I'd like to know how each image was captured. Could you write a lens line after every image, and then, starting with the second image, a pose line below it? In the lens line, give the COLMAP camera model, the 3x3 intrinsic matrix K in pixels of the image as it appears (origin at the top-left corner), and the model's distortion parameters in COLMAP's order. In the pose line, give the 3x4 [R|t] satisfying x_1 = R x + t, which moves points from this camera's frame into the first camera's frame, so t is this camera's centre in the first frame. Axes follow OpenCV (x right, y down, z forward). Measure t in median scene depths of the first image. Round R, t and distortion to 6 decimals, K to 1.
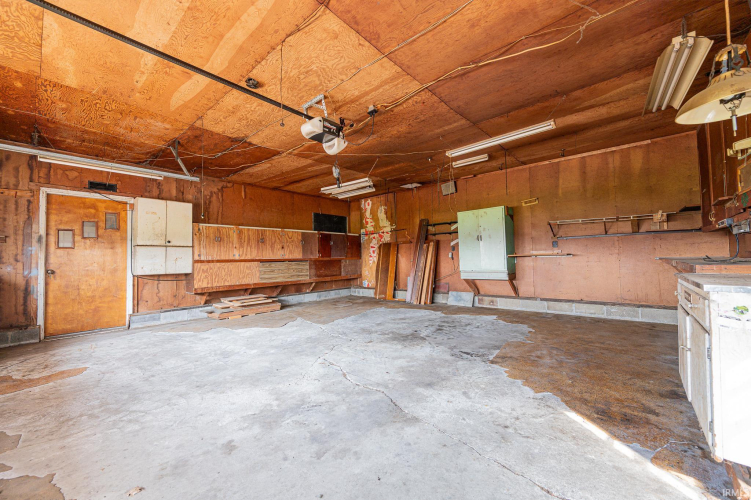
lens RADIAL K [[294.1, 0, 374.4], [0, 294.1, 251.4], [0, 0, 1]] dist [0.000494, 0.000052]
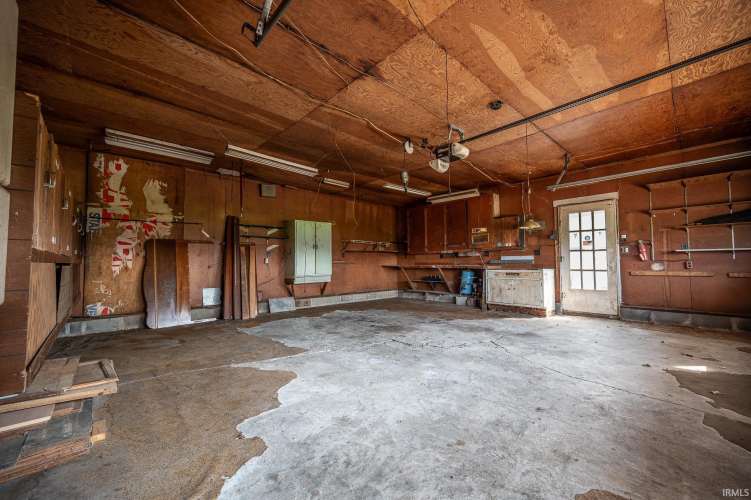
lens RADIAL K [[294.1, 0, 374.0], [0, 294.1, 253.7], [0, 0, 1]] dist [0.000494, 0.000052]
pose [[0.109483, 0.054347, 0.992502, -0.645880], [-0.022120, 0.998390, -0.052229, 0.031558], [-0.993743, -0.016236, 0.110509, 0.553178]]
